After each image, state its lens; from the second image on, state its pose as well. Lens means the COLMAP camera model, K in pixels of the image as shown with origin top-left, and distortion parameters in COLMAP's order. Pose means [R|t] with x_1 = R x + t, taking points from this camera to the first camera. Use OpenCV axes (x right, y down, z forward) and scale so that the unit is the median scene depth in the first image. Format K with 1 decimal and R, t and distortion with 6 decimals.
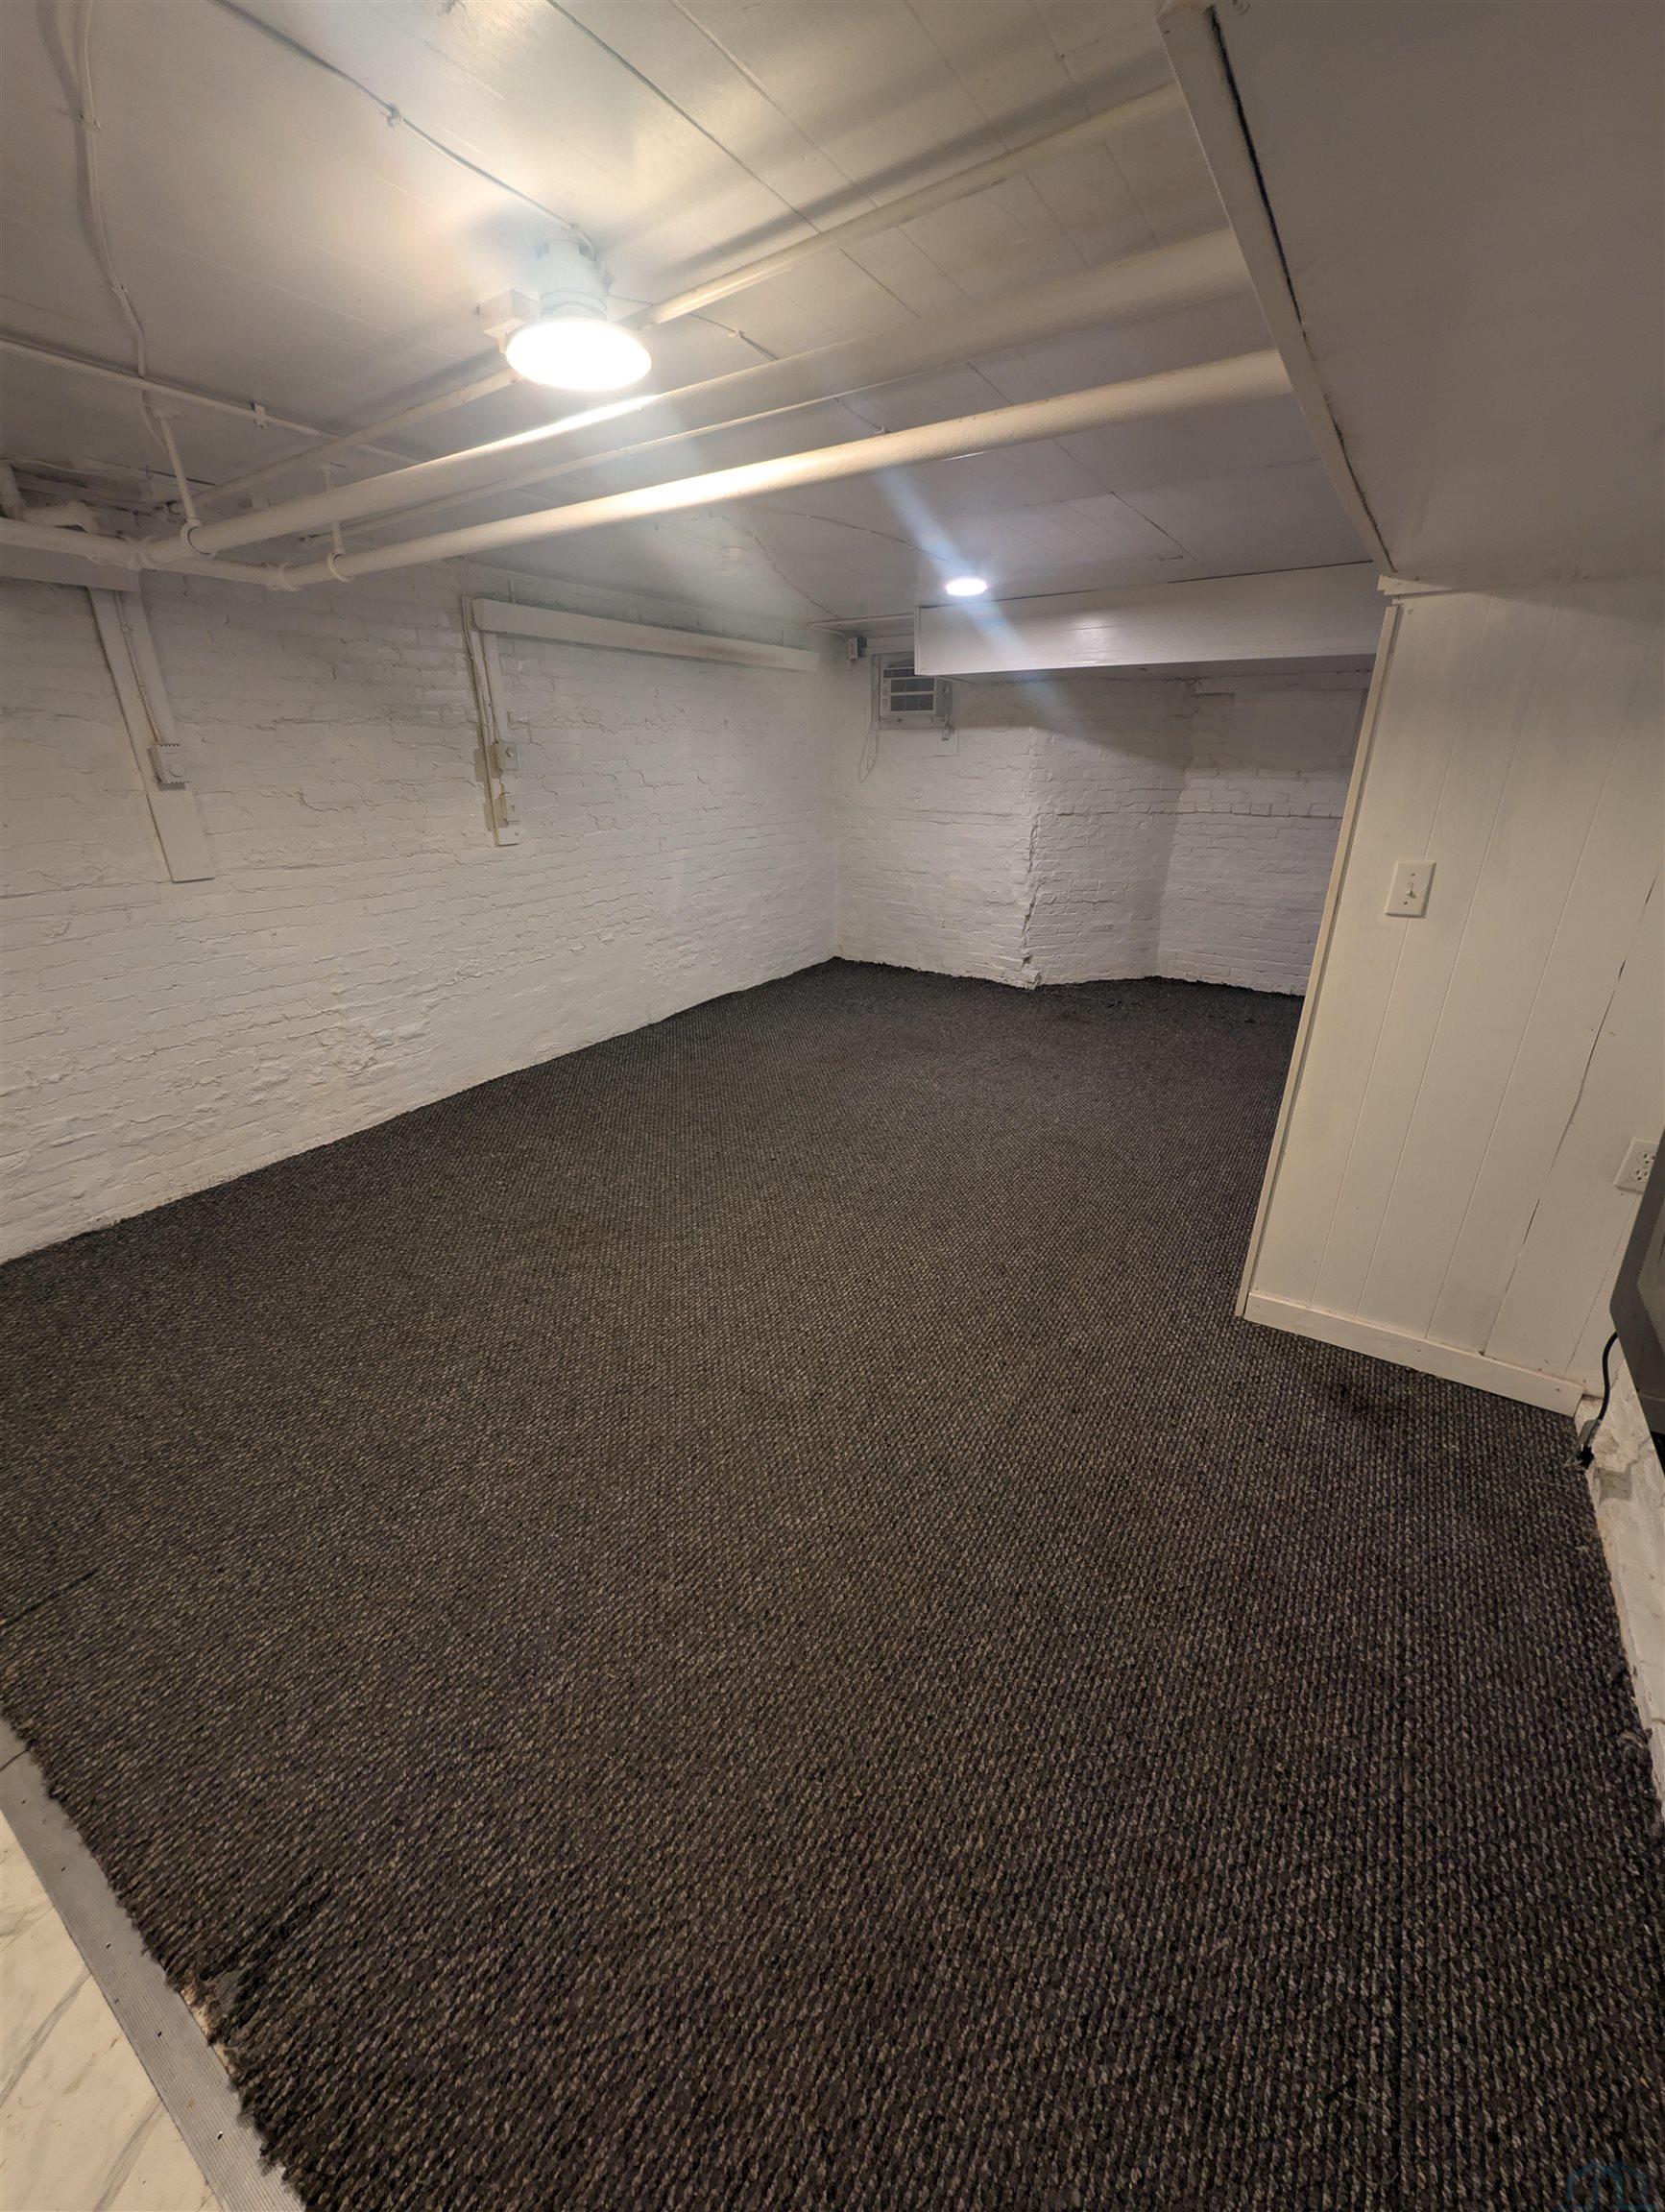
lens RADIAL K [[833.7, 0, 832.5], [0, 833.7, 1106.0], [0, 0, 1]] dist [0.003170, -0.000253]
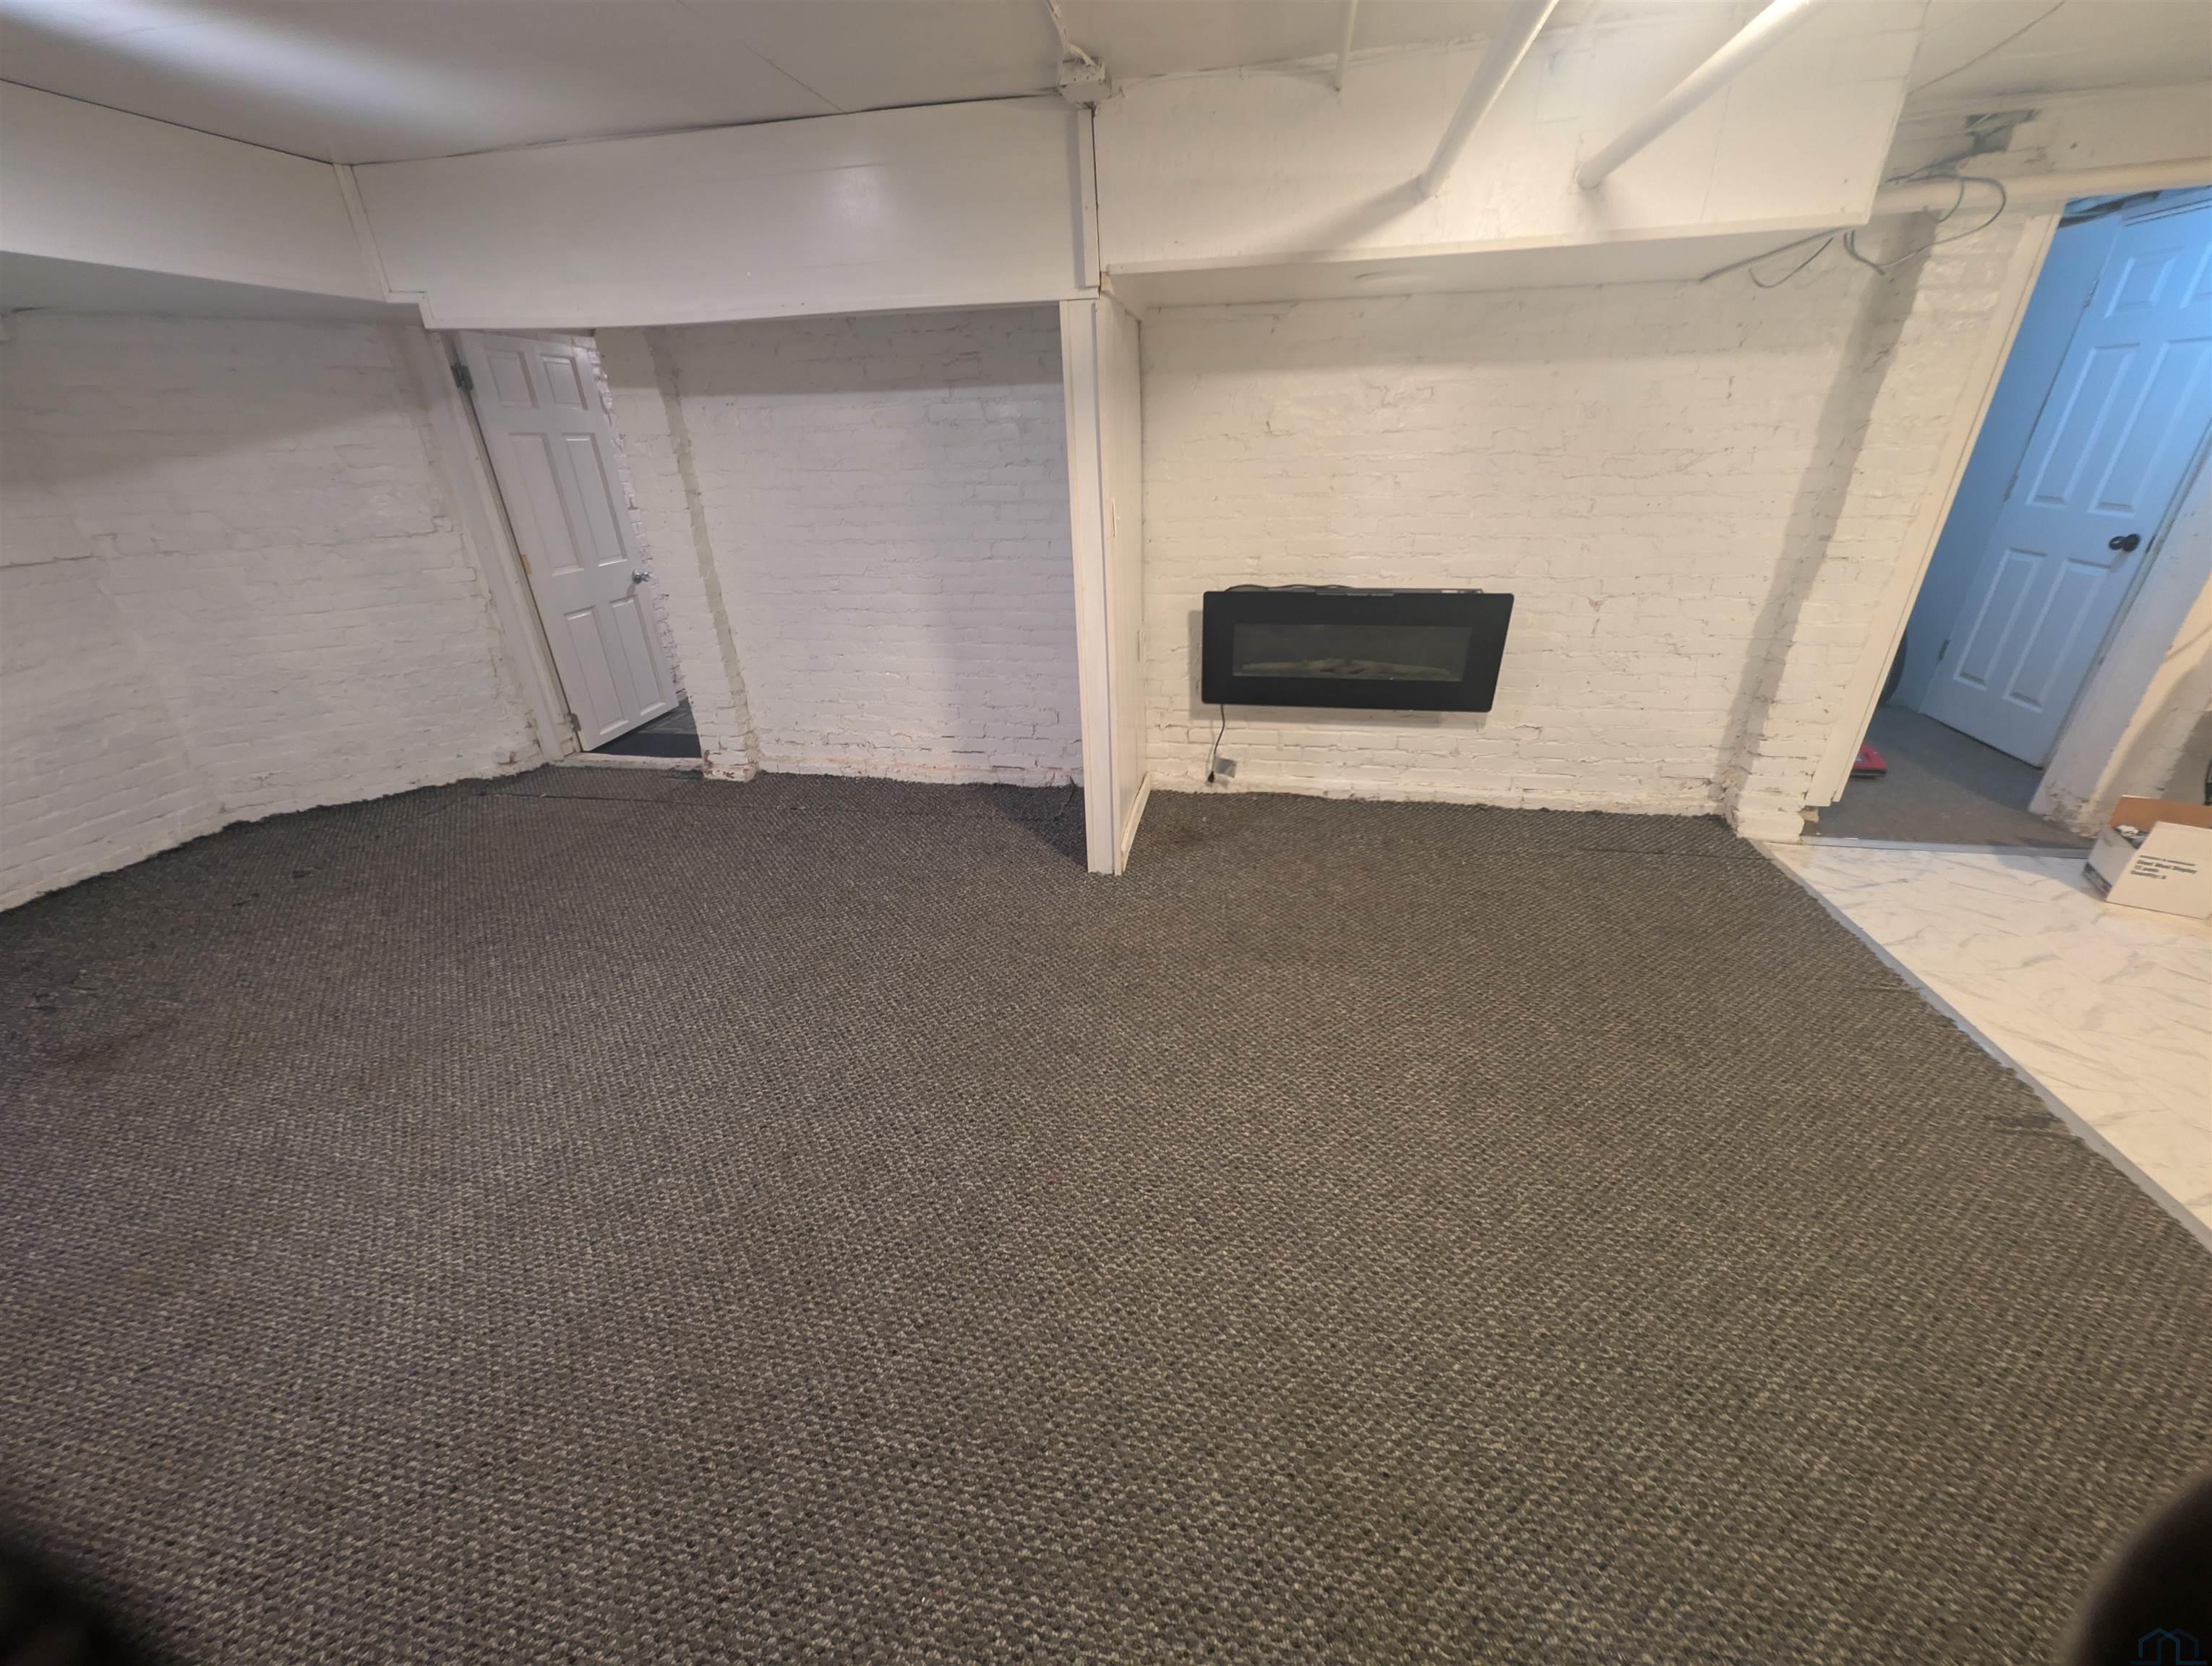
lens RADIAL K [[833.8, 0, 1106.0], [0, 833.8, 833.0], [0, 0, 1]] dist [0.003170, -0.000253]
pose [[-0.377012, -0.399953, 0.835404, -0.248162], [0.387046, 0.751402, 0.534407, -0.222768], [-0.841462, 0.524817, -0.128487, 0.533034]]
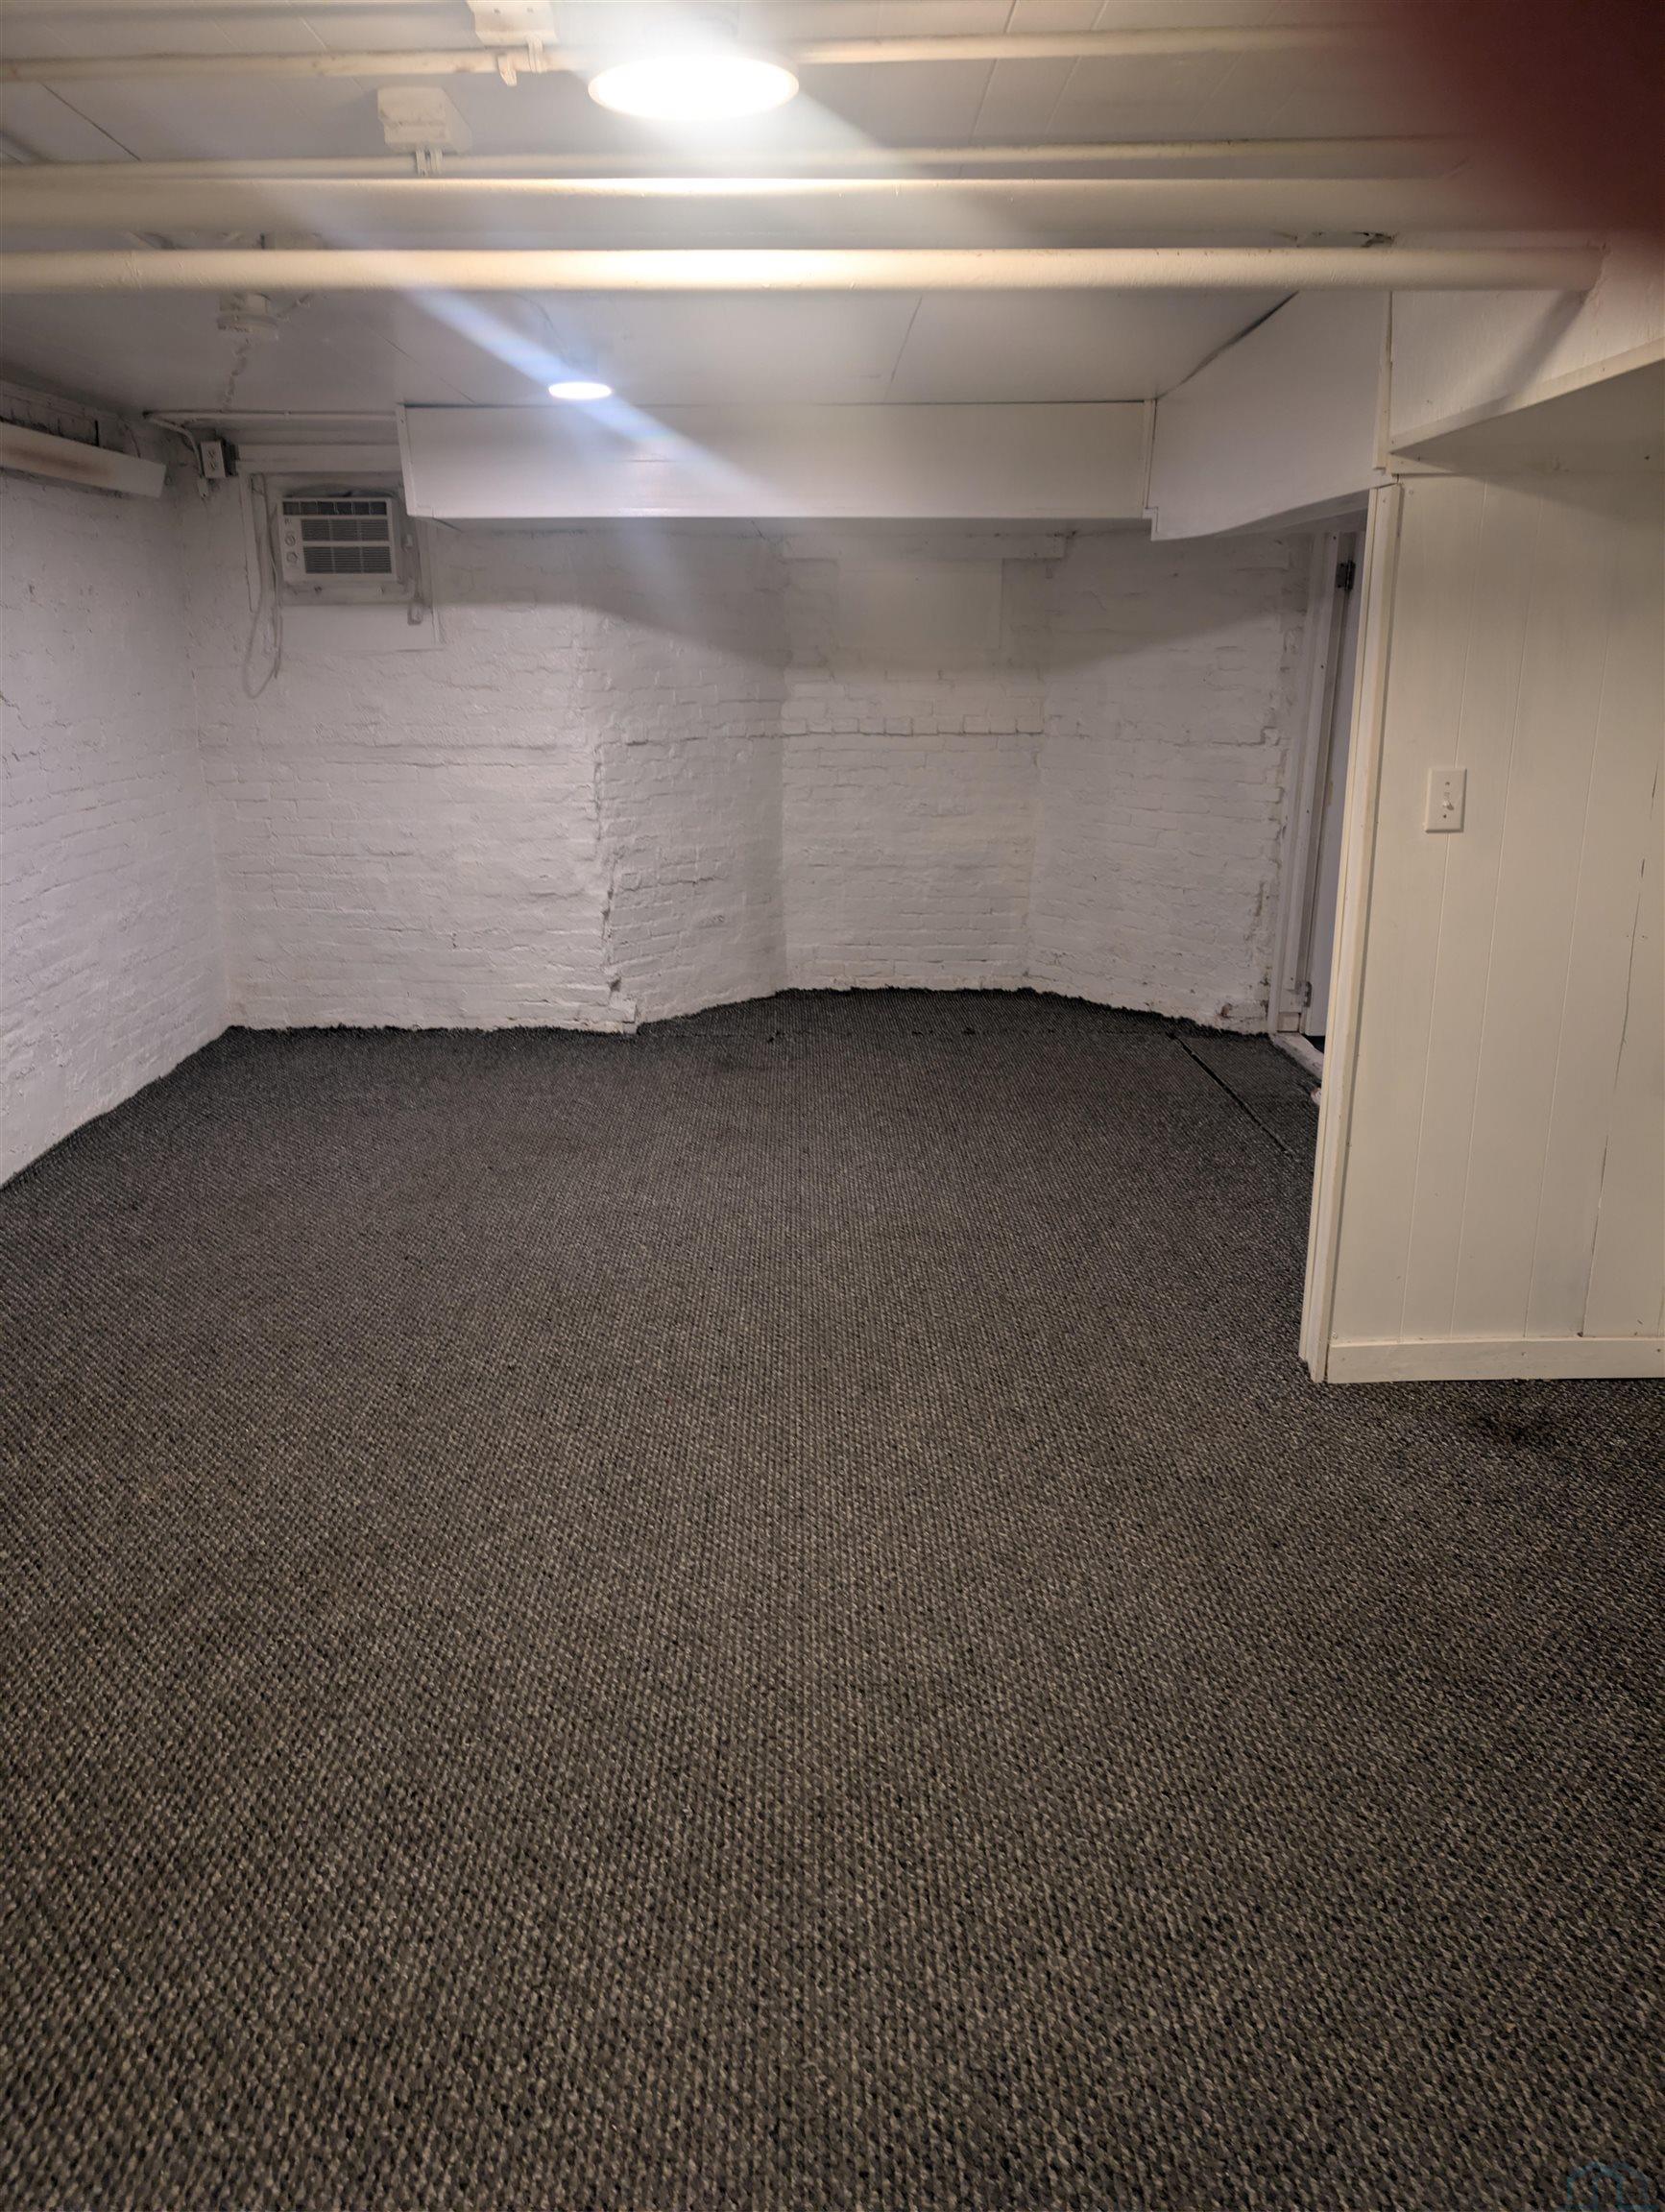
lens RADIAL K [[1571.4, 0, 812.1], [0, 1571.4, 1102.3], [0, 0, 1]] dist [0.036184, -0.035814]
pose [[0.837218, -0.155013, 0.524440, -0.268384], [0.215339, 0.974956, -0.055593, -0.003421], [-0.502688, 0.159476, 0.849631, 0.001766]]
